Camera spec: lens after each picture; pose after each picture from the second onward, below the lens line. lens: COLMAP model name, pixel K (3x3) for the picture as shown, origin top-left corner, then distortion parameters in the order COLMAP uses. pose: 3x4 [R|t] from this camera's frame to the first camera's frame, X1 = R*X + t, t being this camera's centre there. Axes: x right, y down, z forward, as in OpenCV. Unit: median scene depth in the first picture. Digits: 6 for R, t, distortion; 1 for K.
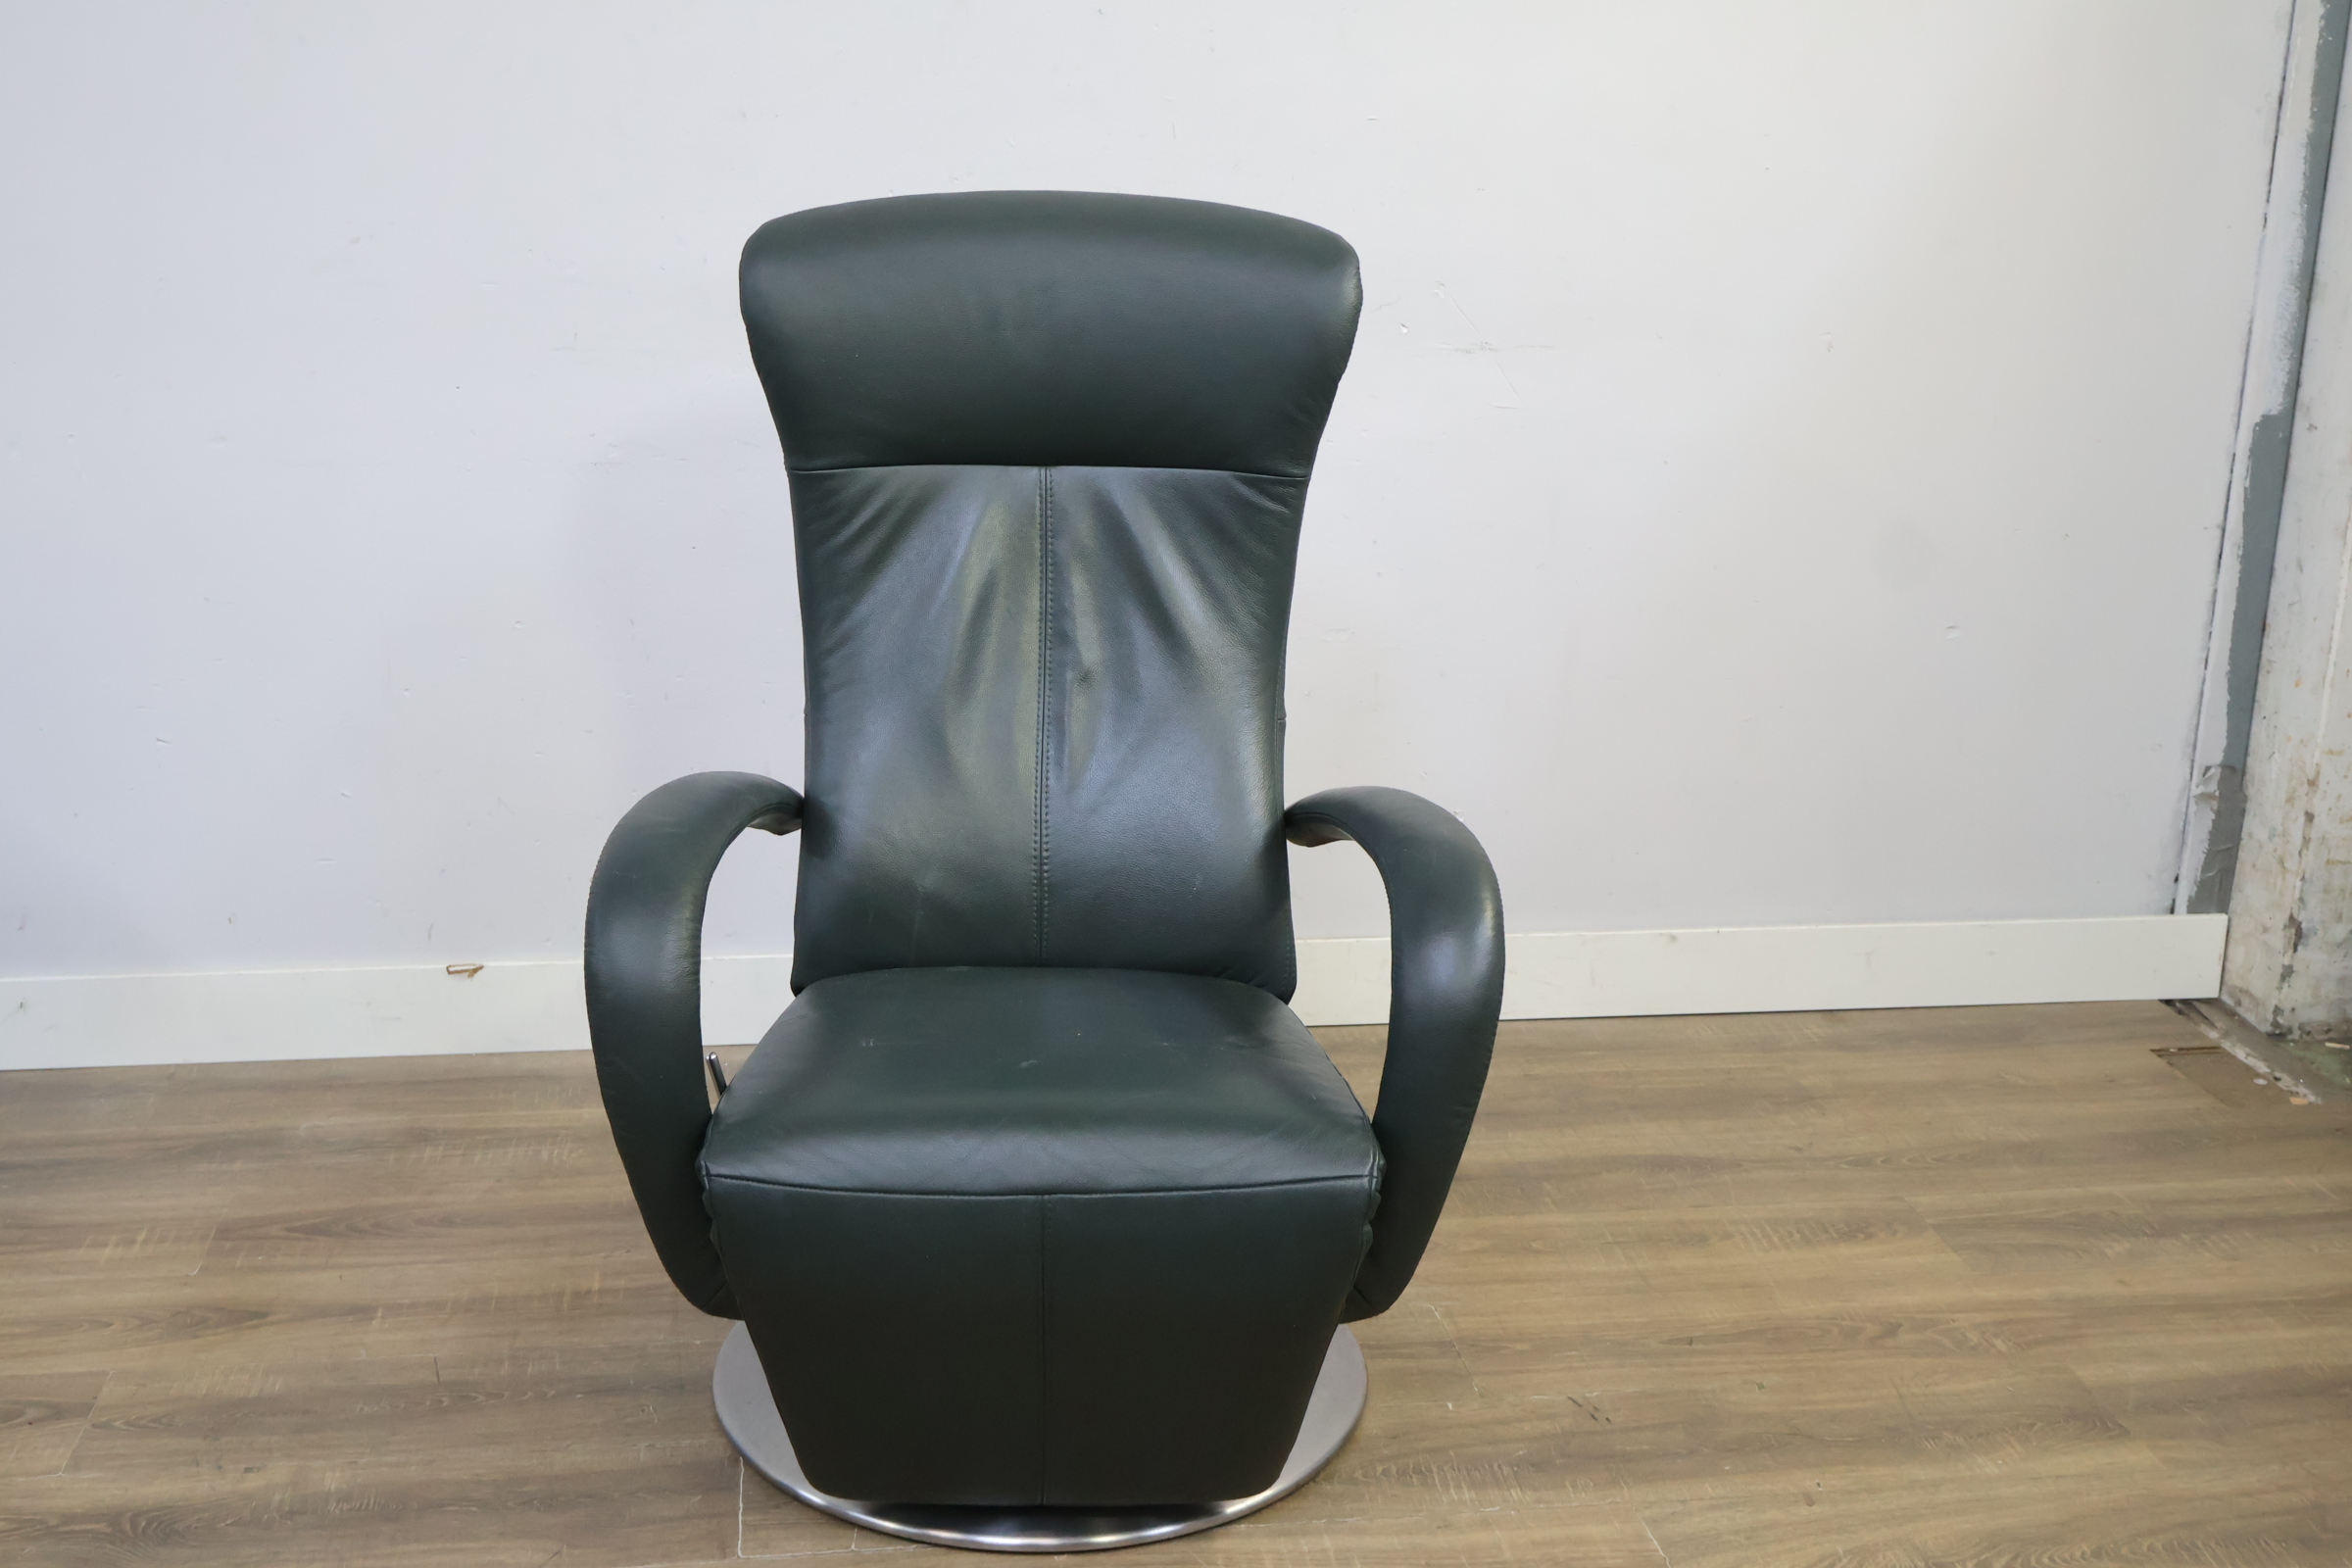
lens RADIAL K [[2682.0, 0, 1172.5], [0, 2682.0, 781.3], [0, 0, 1]] dist [0.003288, 0.000000]
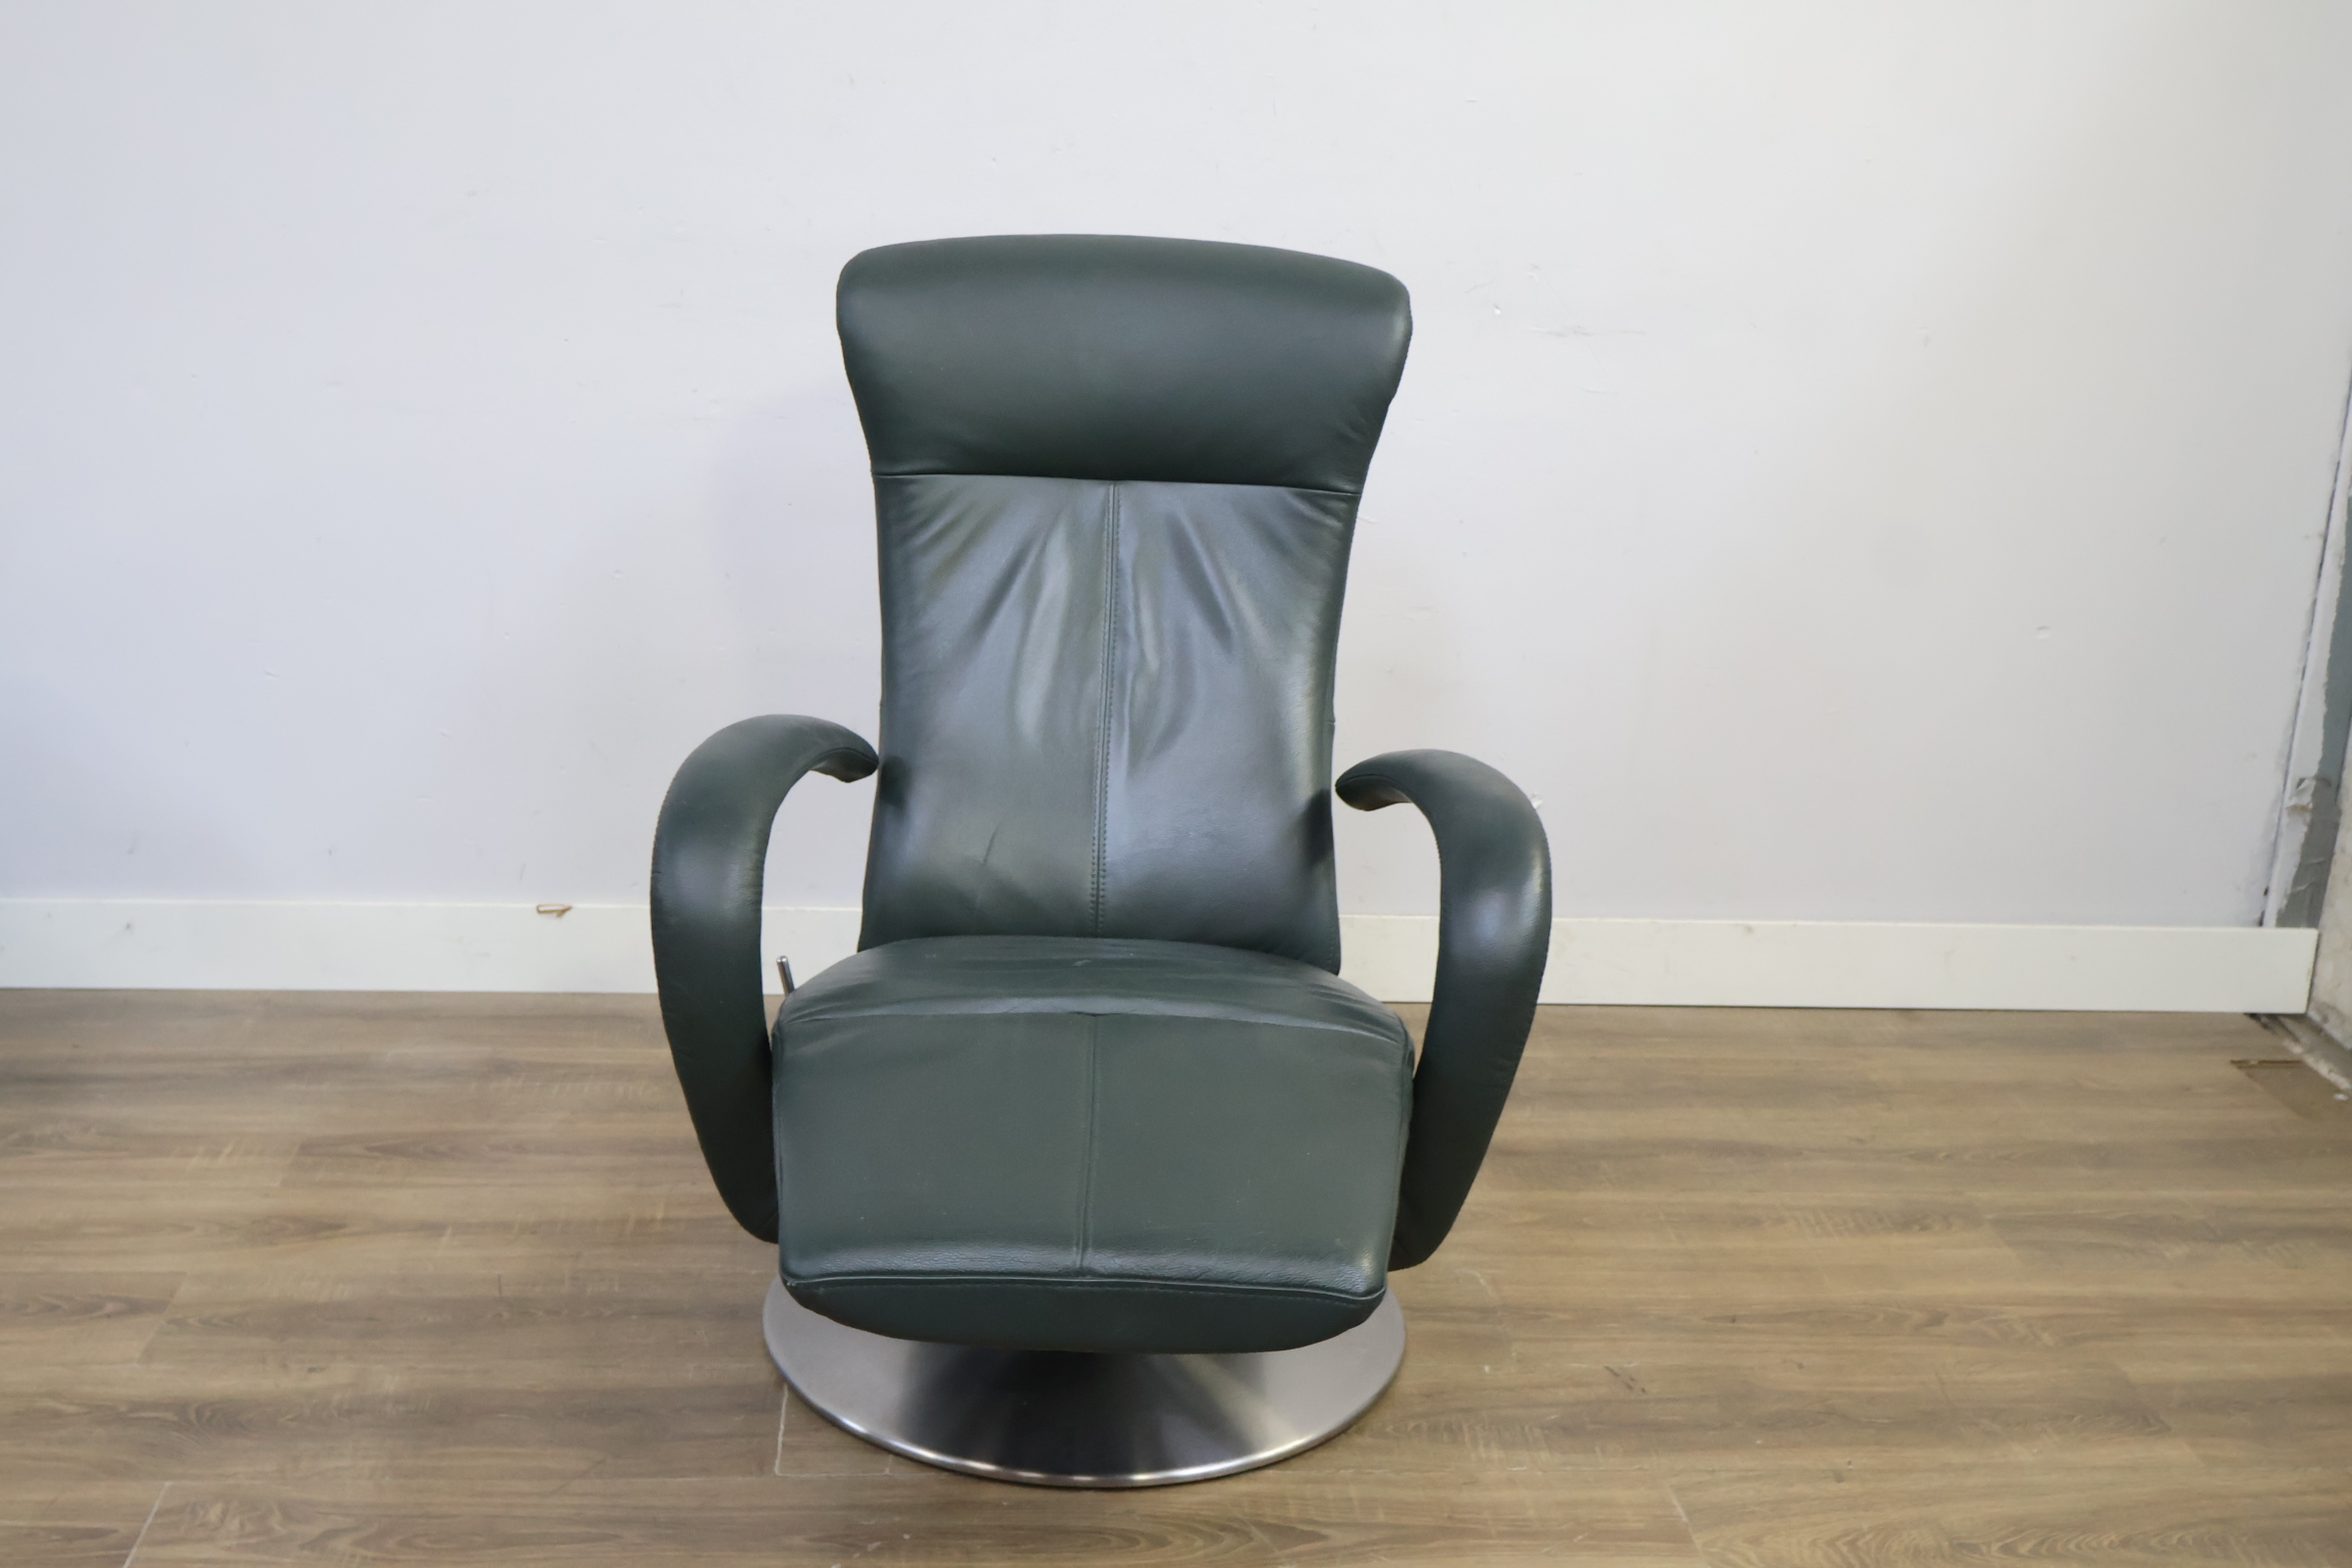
lens RADIAL K [[2682.0, 0, 1164.2], [0, 2682.0, 785.4], [0, 0, 1]] dist [0.003288, 0.000000]
pose [[0.997900, 0.037865, -0.052545, 0.024263], [-0.037912, 0.999281, 0.000096, 0.016157], [0.052511, 0.001896, 0.998619, -0.012615]]
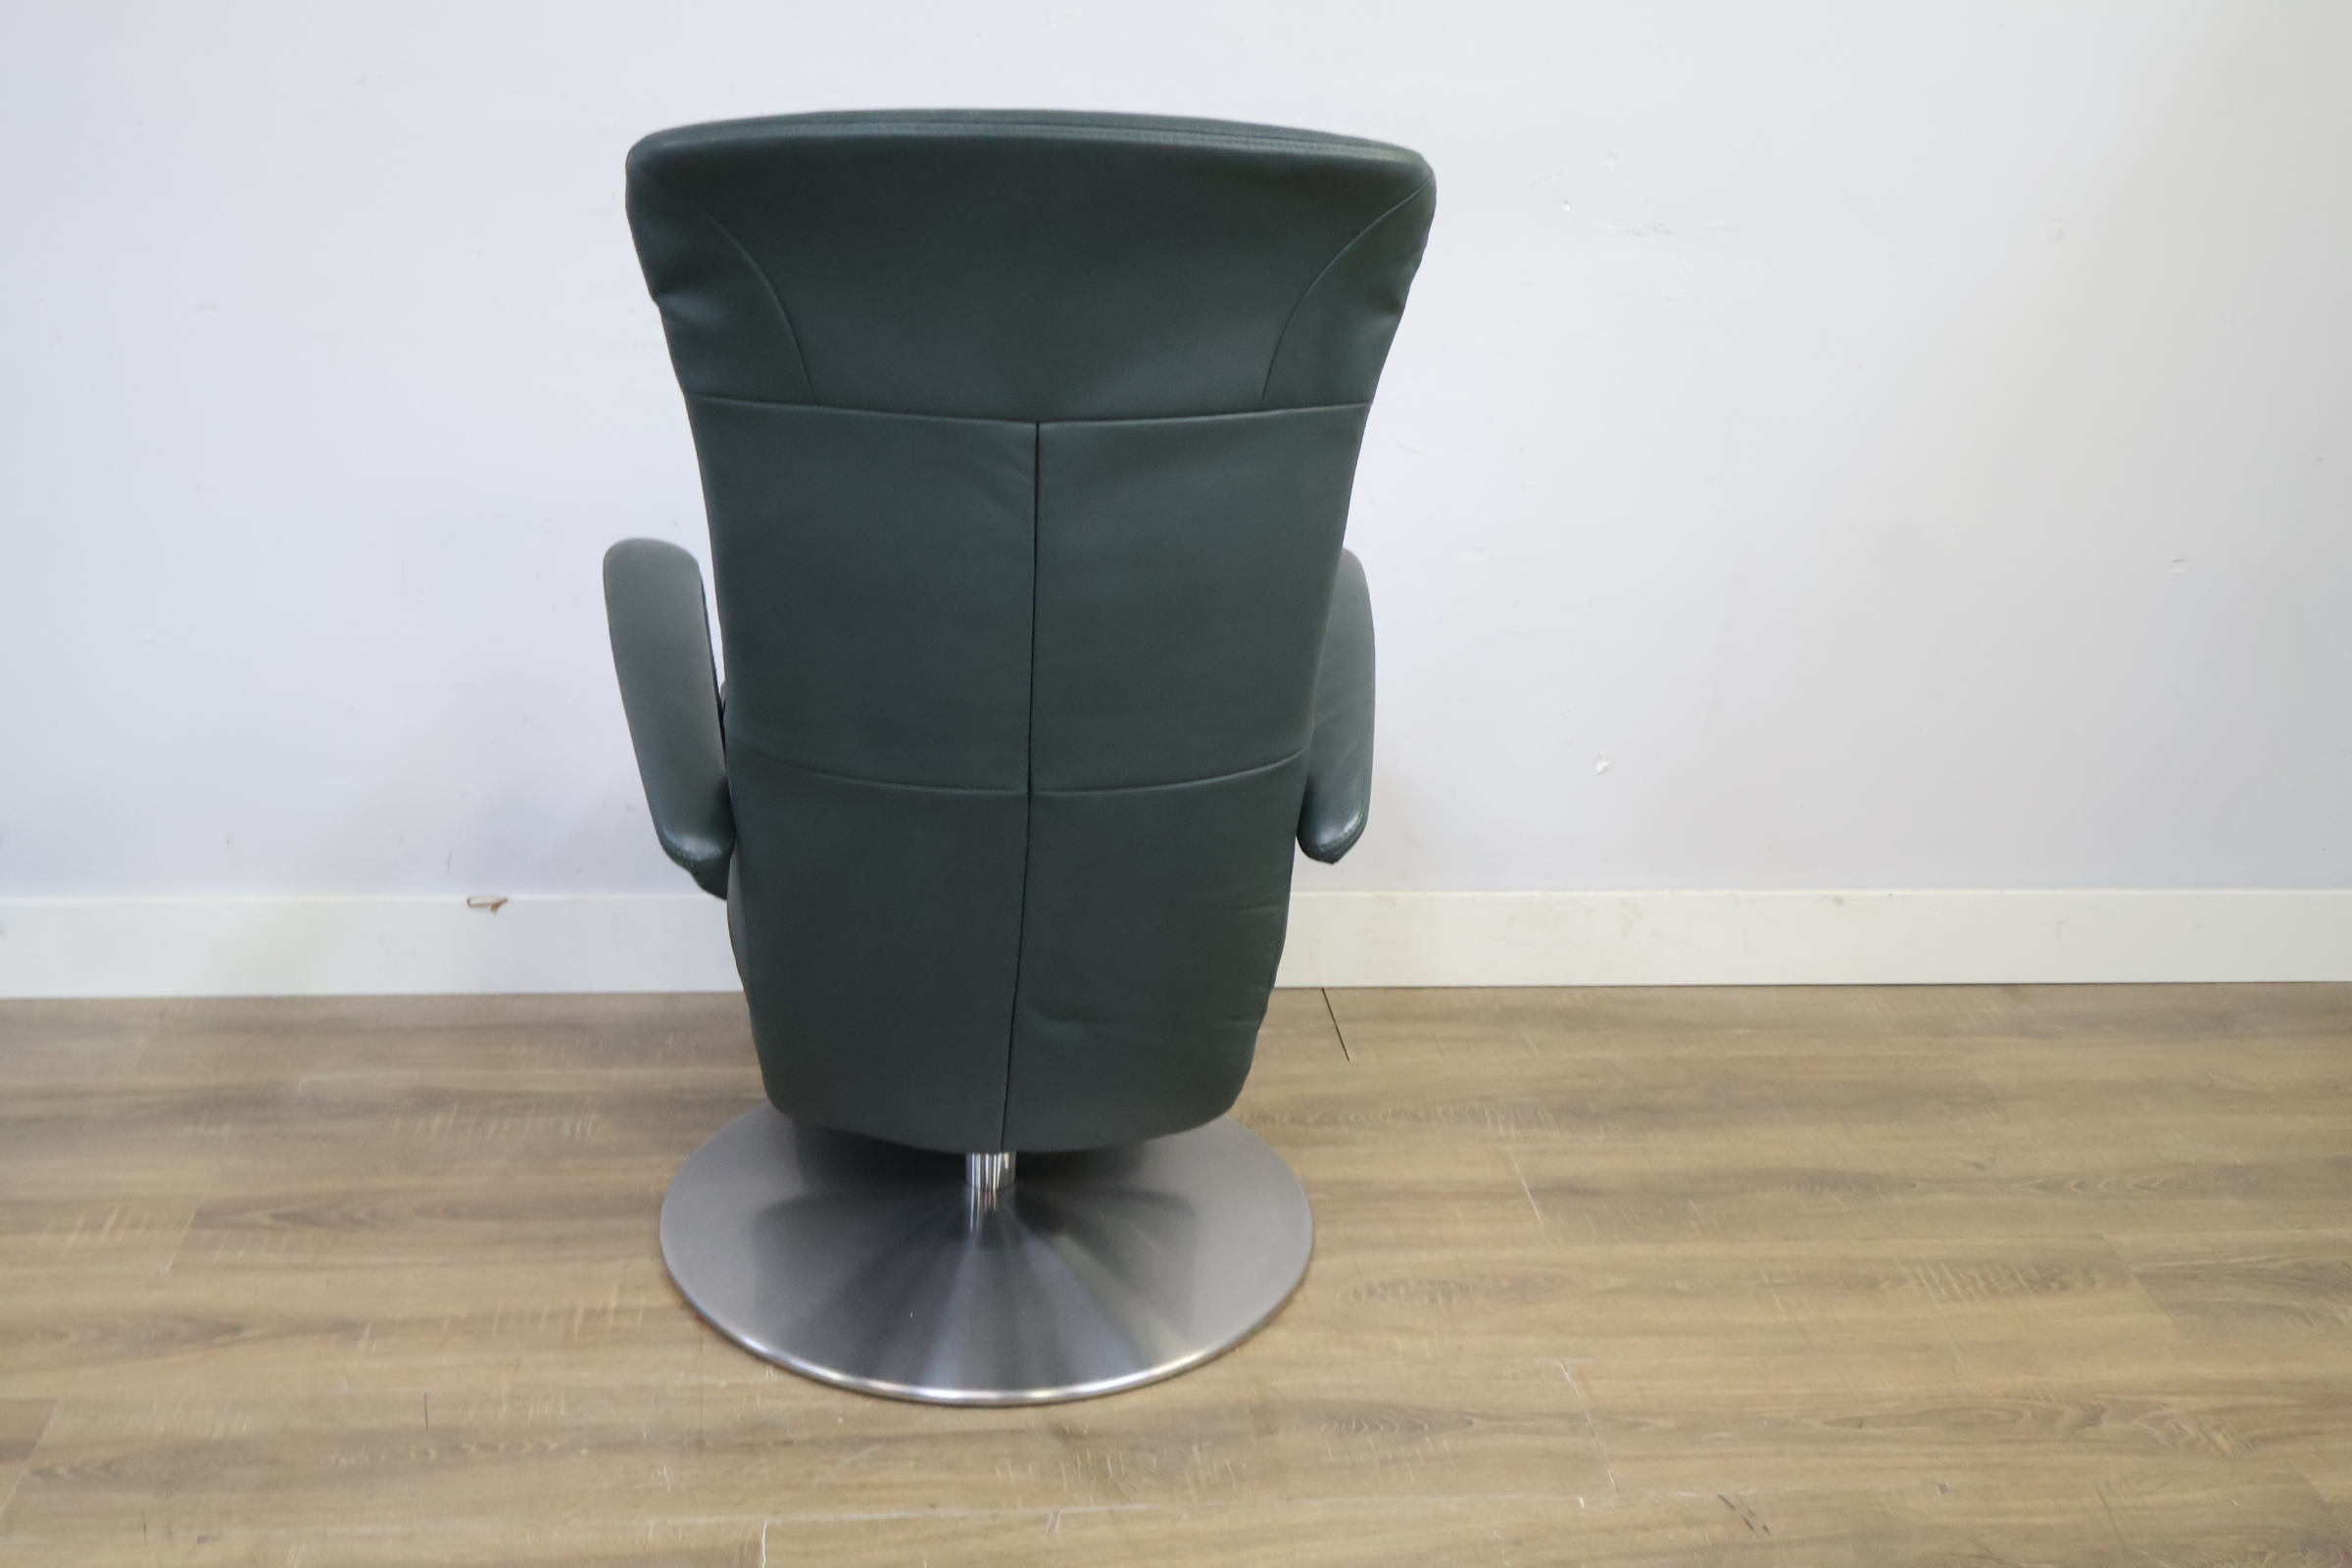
lens RADIAL K [[2682.0, 0, 1164.7], [0, 2682.0, 788.5], [0, 0, 1]] dist [0.003288, 0.000000]
pose [[0.998784, 0.032076, -0.037437, -0.005267], [-0.028786, 0.995938, 0.085314, -0.059592], [0.040021, -0.084133, 0.995651, 0.136695]]
